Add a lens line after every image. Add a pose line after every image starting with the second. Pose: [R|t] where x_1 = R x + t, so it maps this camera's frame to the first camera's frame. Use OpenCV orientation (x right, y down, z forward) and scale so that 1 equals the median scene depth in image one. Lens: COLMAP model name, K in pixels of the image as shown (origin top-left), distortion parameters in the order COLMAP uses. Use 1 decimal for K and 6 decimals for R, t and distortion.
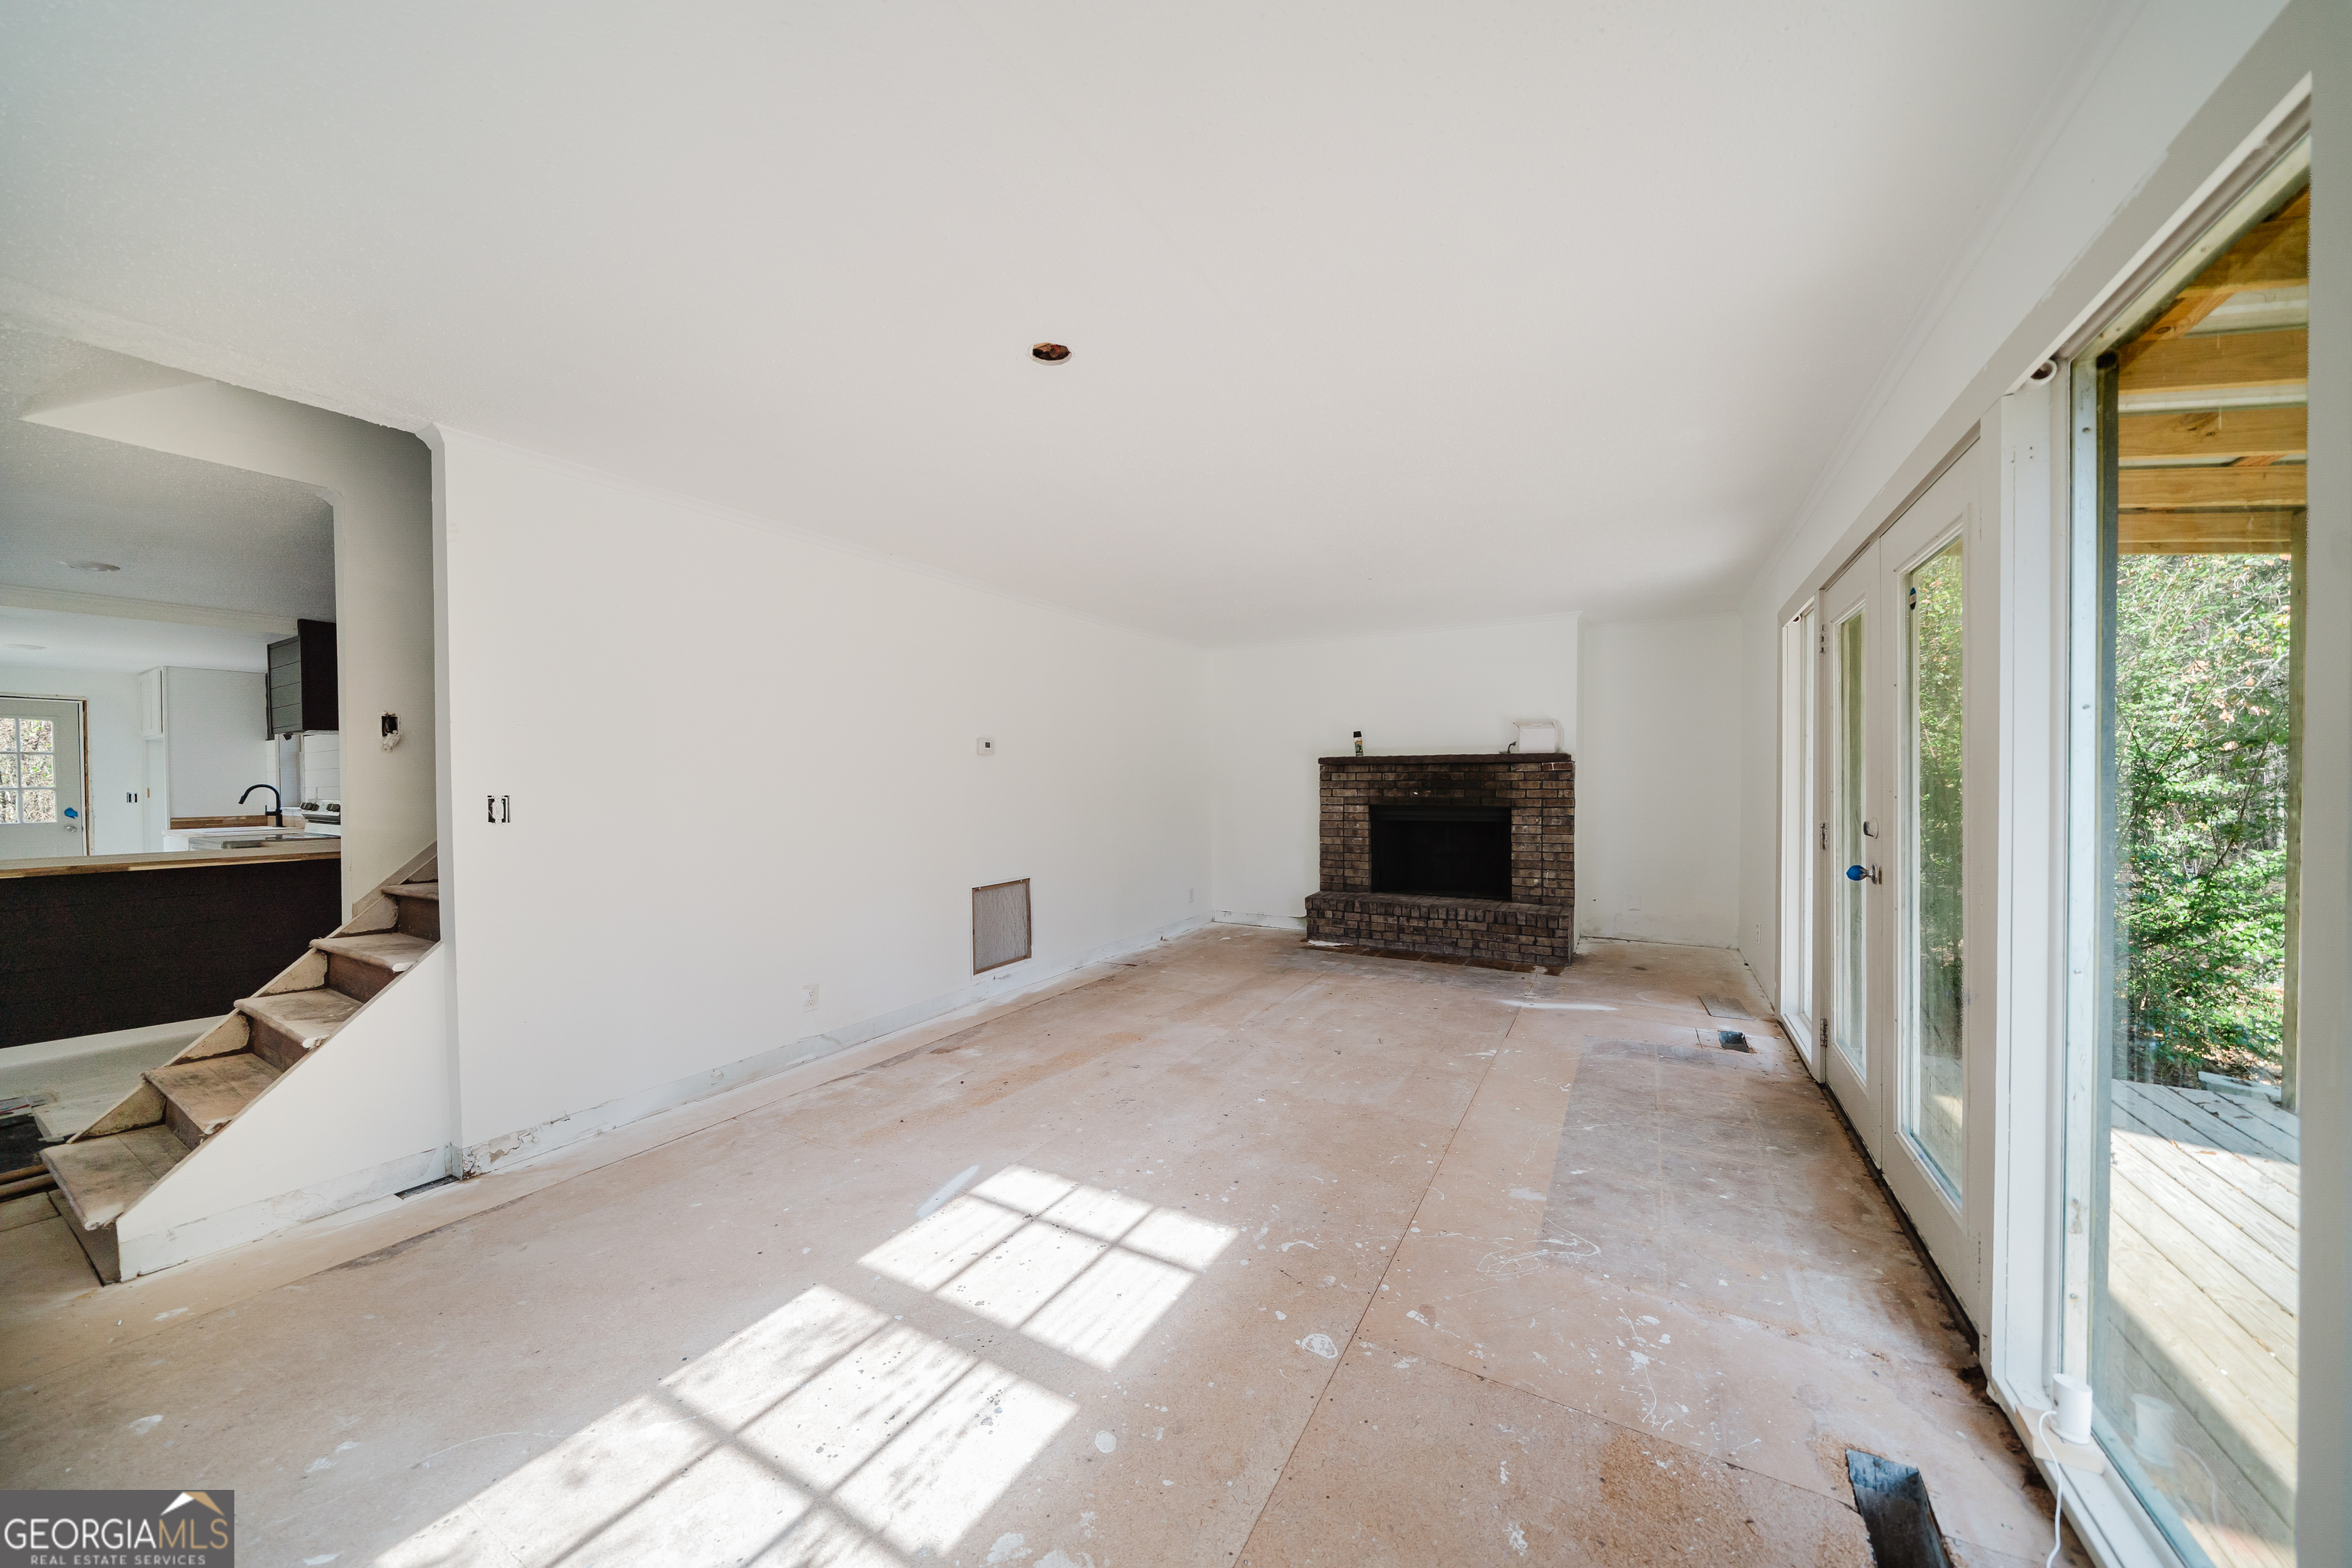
lens RADIAL K [[801.6, 0, 1176.0], [0, 801.6, 784.0], [0, 0, 1]] dist [-0.001102, -0.000024]
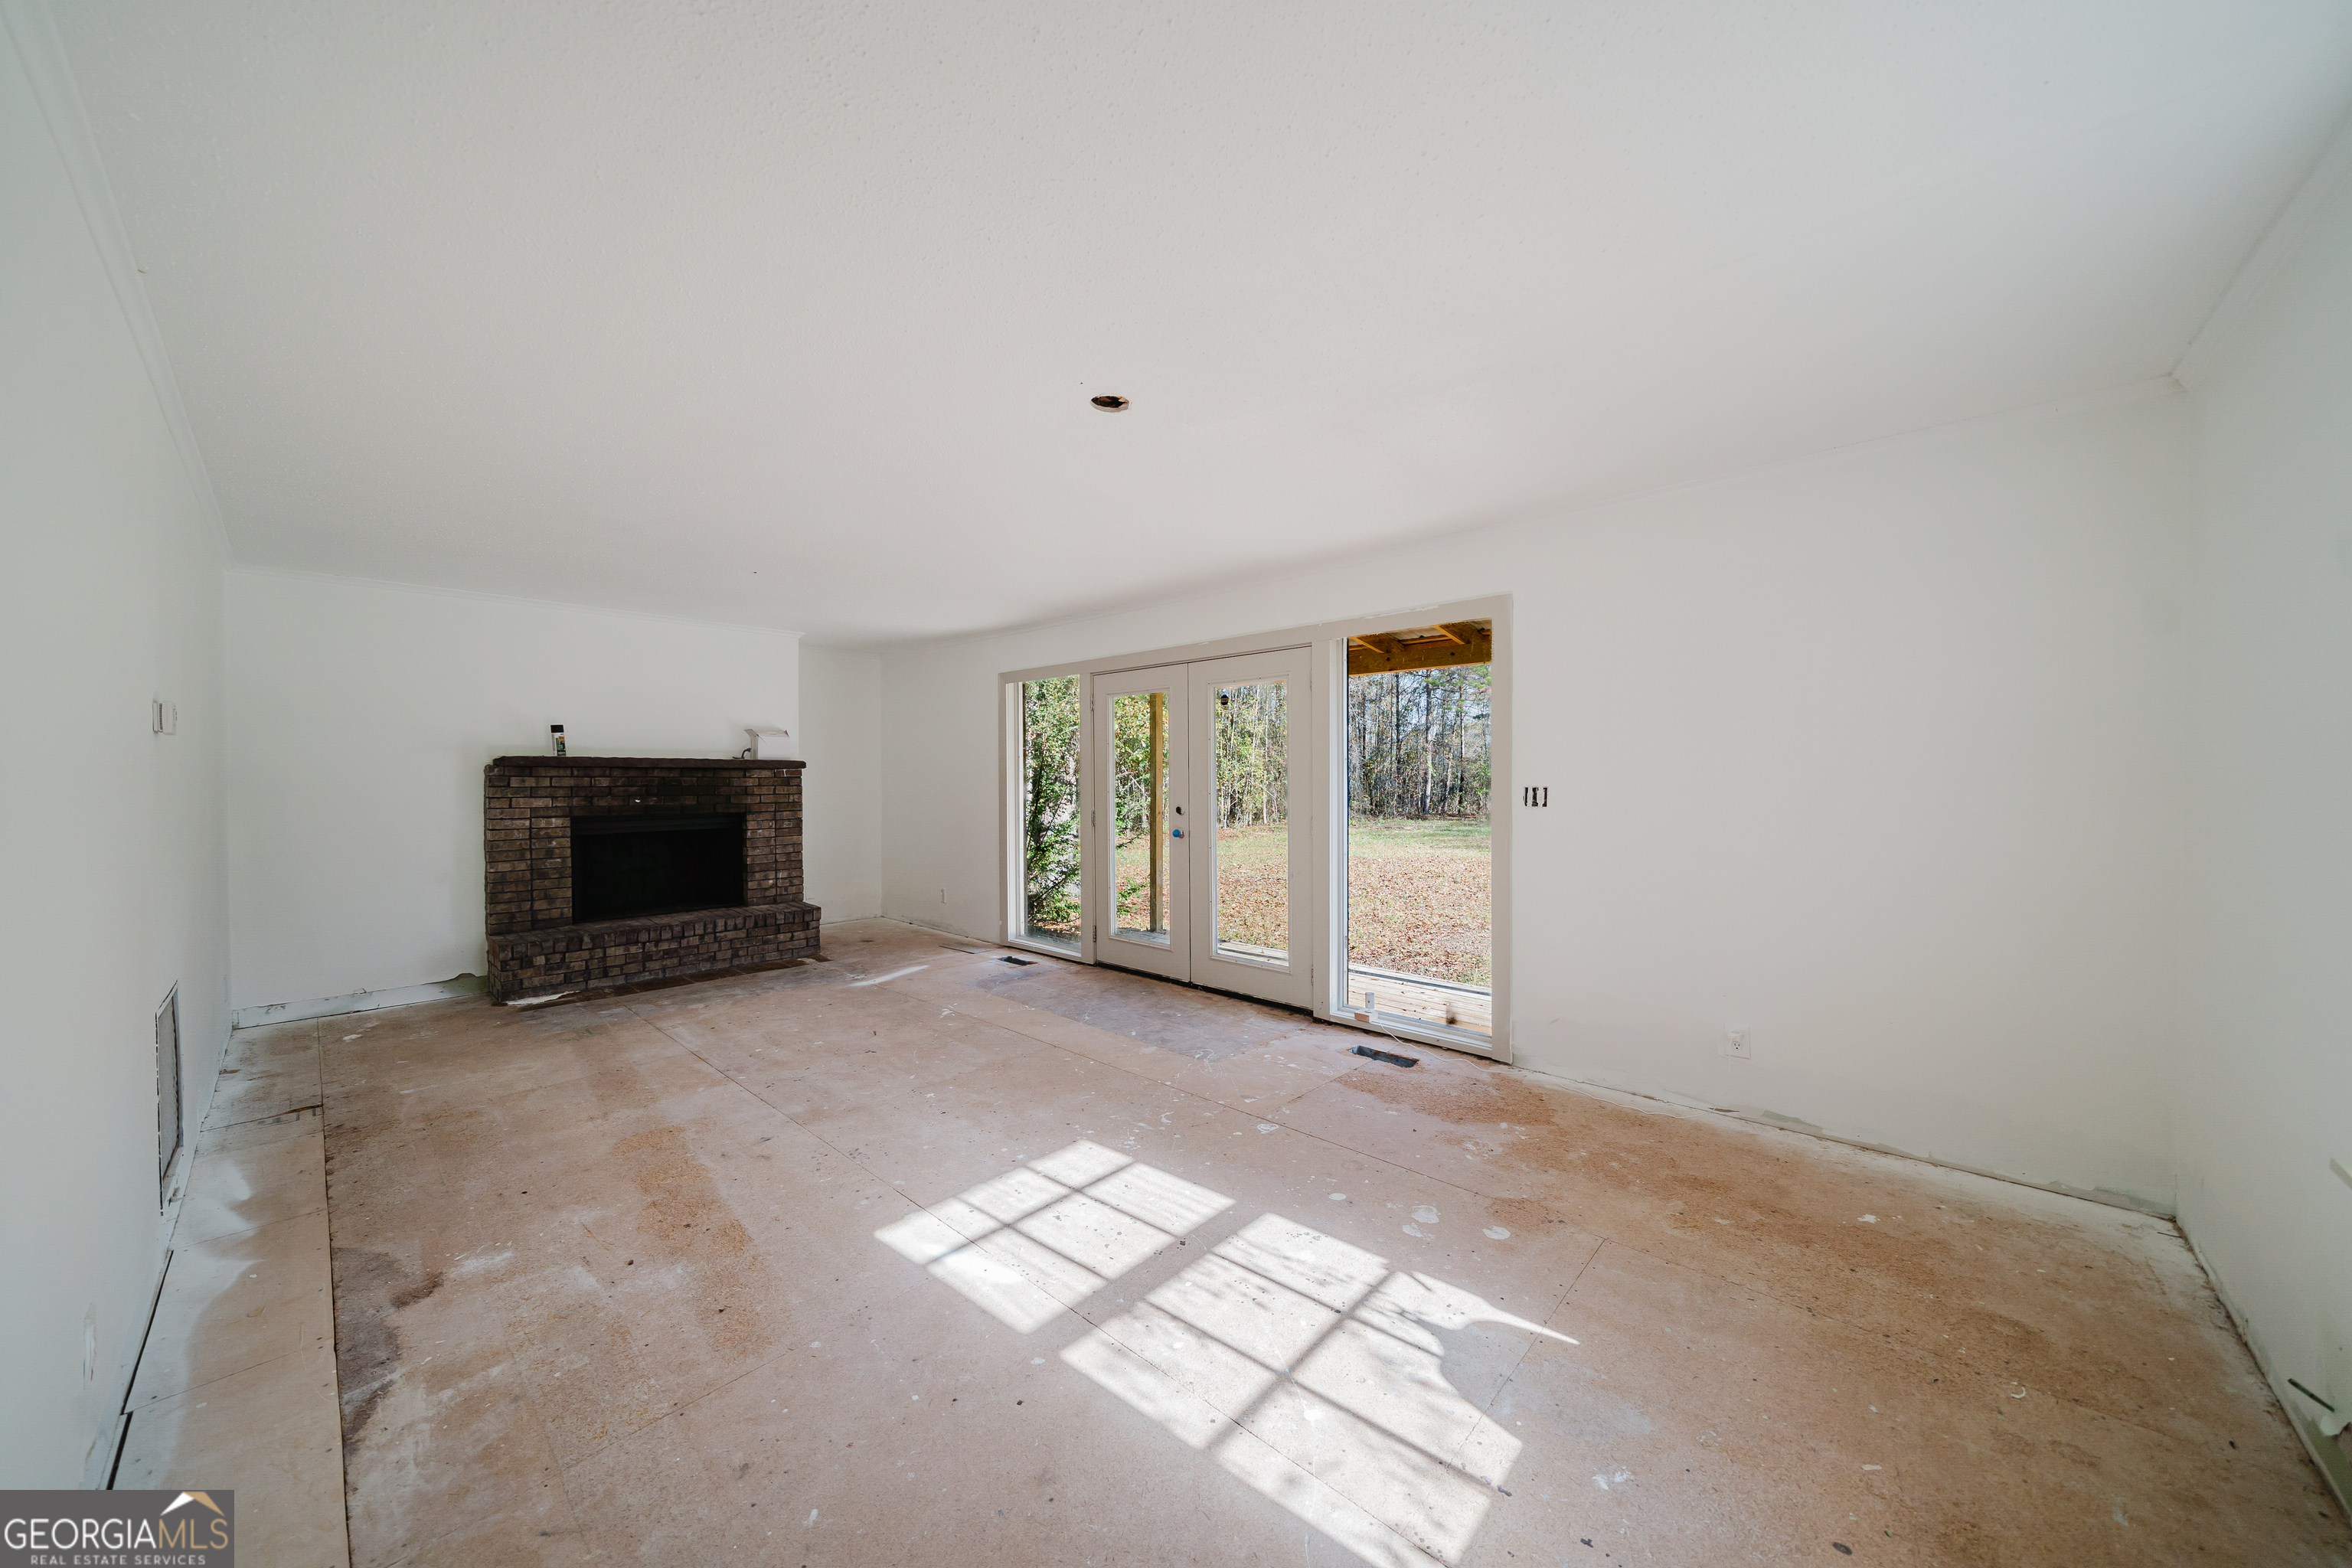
lens RADIAL K [[801.6, 0, 1176.0], [0, 801.6, 784.0], [0, 0, 1]] dist [-0.001102, -0.000024]
pose [[0.224331, 0.000074, 0.974513, -0.460081], [0.006138, 0.999980, -0.001489, -0.002290], [-0.974494, 0.006316, 0.224327, 0.252152]]
